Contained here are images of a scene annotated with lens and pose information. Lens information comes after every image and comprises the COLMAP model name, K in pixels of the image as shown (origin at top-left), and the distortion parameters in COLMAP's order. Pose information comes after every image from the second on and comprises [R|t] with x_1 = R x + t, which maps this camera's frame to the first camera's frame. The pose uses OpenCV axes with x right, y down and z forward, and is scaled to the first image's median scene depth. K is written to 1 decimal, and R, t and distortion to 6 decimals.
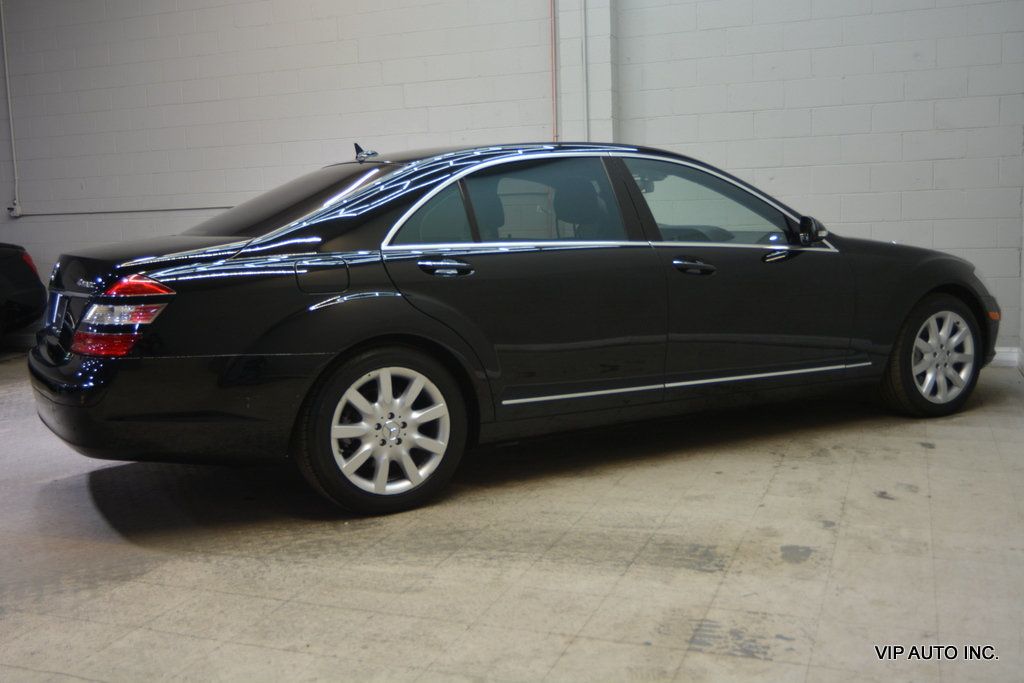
lens RADIAL K [[1090.9, 0, 510.5], [0, 1090.9, 343.9], [0, 0, 1]] dist [-0.025361, 0.000000]
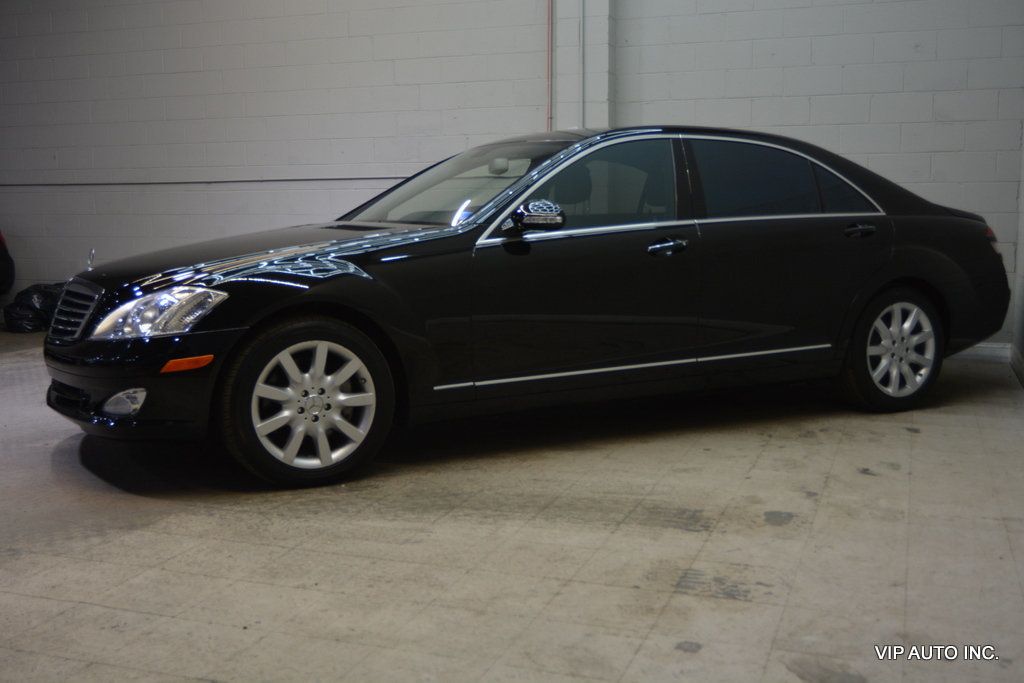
lens RADIAL K [[1174.2, 0, 512.9], [0, 1174.2, 343.5], [0, 0, 1]] dist [-0.029131, 0.000000]
pose [[0.999469, 0.024812, 0.021111, -0.021170], [-0.024791, 0.999692, -0.001292, 0.033928], [-0.021137, 0.000768, 0.999776, -0.123152]]
